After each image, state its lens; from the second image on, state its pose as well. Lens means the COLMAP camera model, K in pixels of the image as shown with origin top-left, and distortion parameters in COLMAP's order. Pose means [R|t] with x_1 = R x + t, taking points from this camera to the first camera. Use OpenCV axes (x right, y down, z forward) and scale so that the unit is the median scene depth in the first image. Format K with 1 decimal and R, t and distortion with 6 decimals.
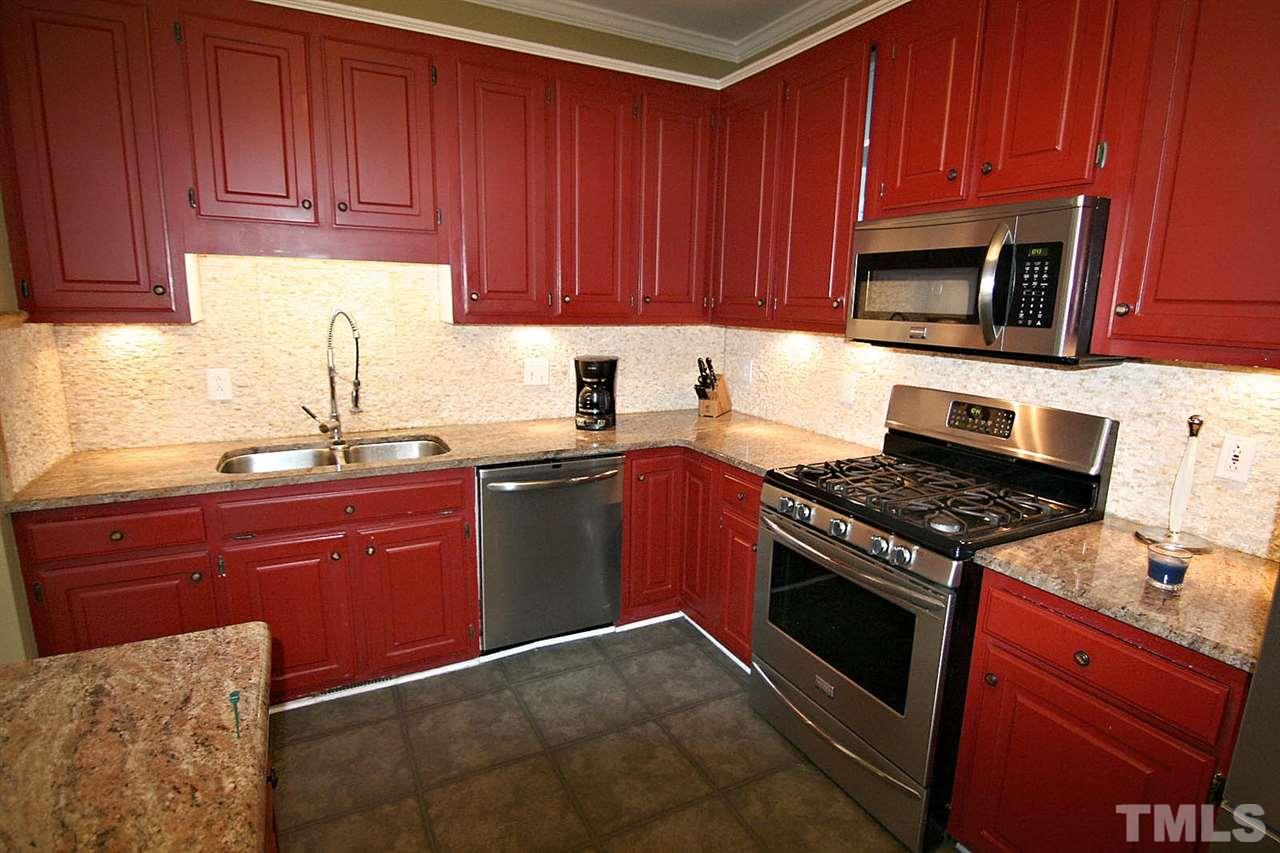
lens RADIAL K [[645.2, 0, 640.0], [0, 645.2, 426.5], [0, 0, 1]] dist [-0.016871, -0.000170]
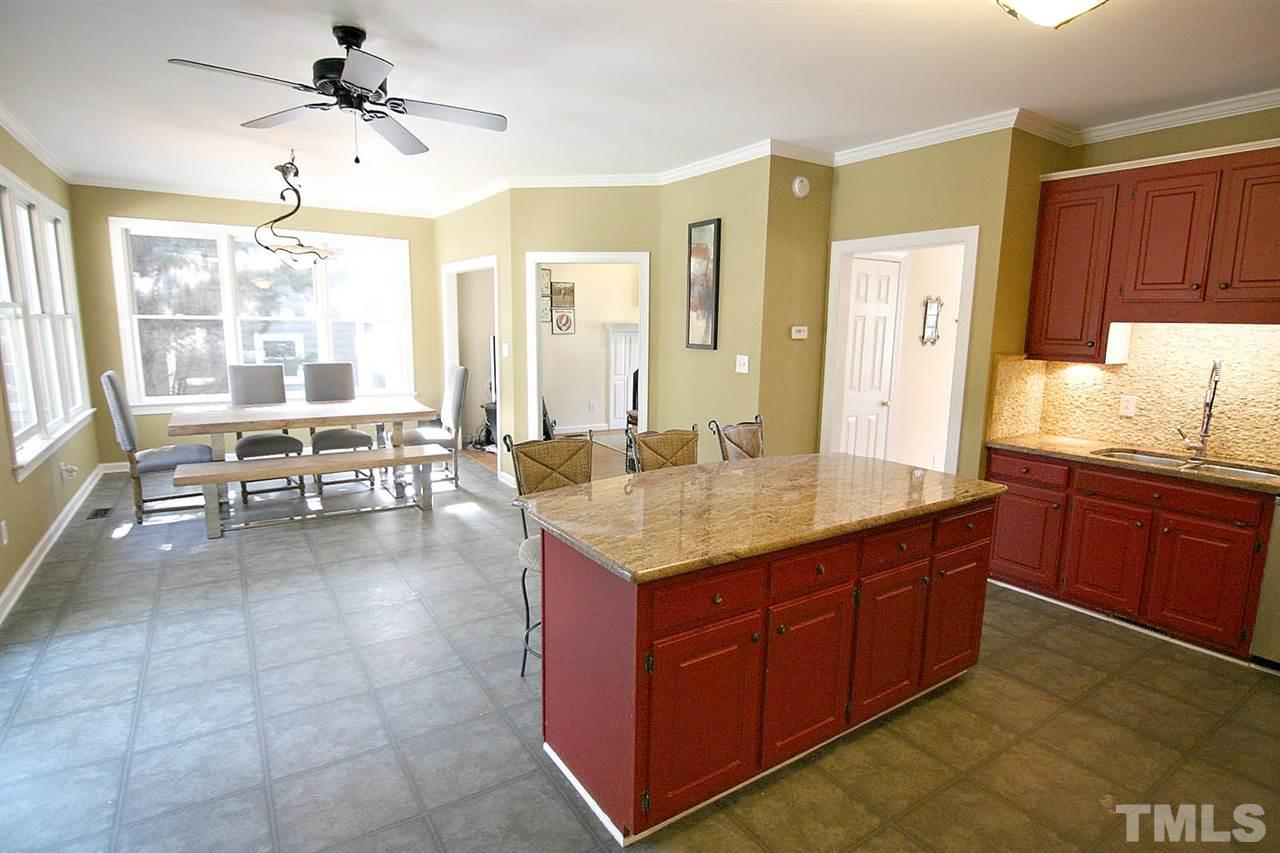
lens RADIAL K [[645.2, 0, 640.0], [0, 645.2, 426.5], [0, 0, 1]] dist [-0.016871, -0.000170]
pose [[0.092258, 0.135254, -0.986506, 0.780293], [-0.208961, 0.971300, 0.113627, 0.054330], [0.973562, 0.195658, 0.117873, -0.308526]]
